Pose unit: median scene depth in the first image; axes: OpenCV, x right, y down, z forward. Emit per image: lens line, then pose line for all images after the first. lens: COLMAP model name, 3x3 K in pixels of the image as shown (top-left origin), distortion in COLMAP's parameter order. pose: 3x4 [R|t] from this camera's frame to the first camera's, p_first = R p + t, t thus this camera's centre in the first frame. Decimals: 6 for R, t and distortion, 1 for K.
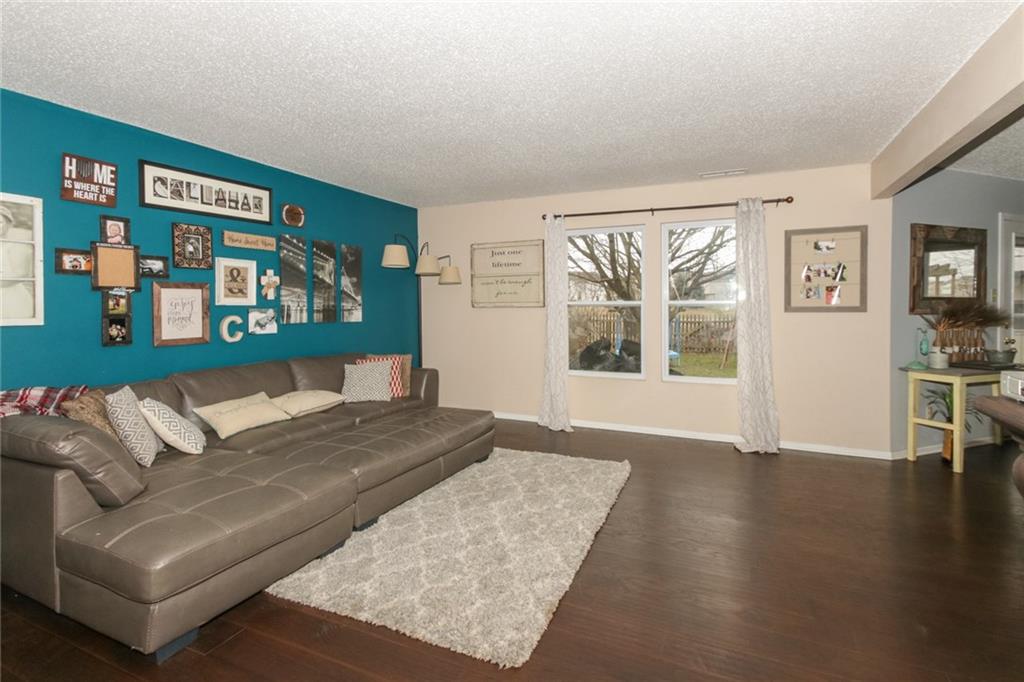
lens RADIAL K [[483.0, 0, 550.0], [0, 483.0, 319.8], [0, 0, 1]] dist [0.001572, -0.000795]
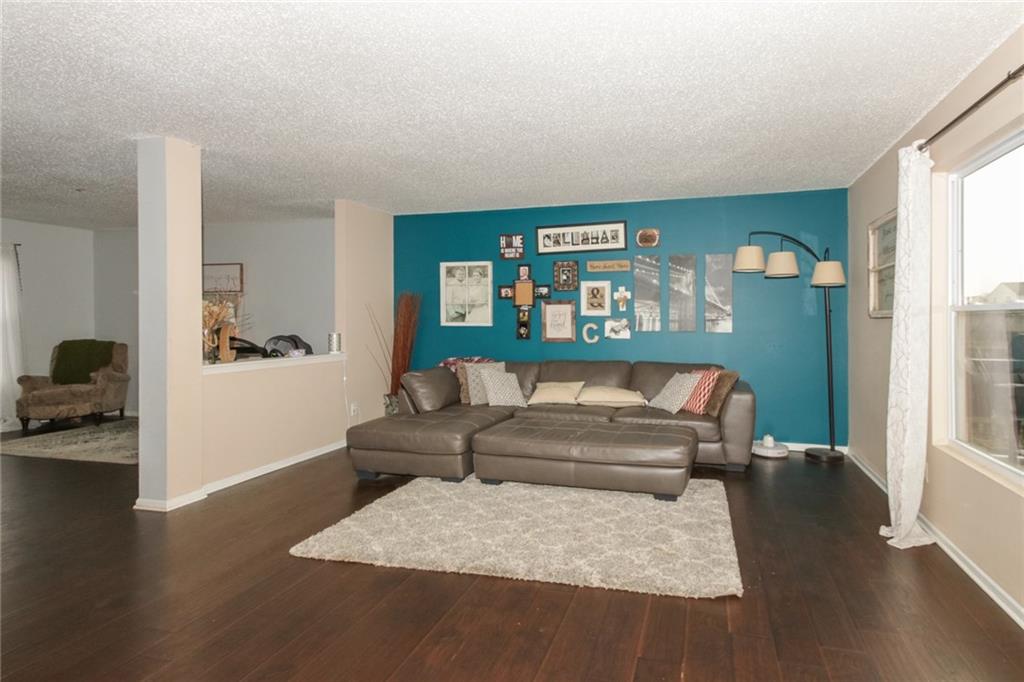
lens RADIAL K [[467.3, 0, 512.5], [0, 467.3, 324.3], [0, 0, 1]] dist [0.012113, 0.000071]
pose [[0.144340, 0.013490, -0.989436, 0.595995], [-0.028312, 0.999554, 0.009498, -0.012009], [0.989123, 0.026642, 0.144658, 0.586986]]
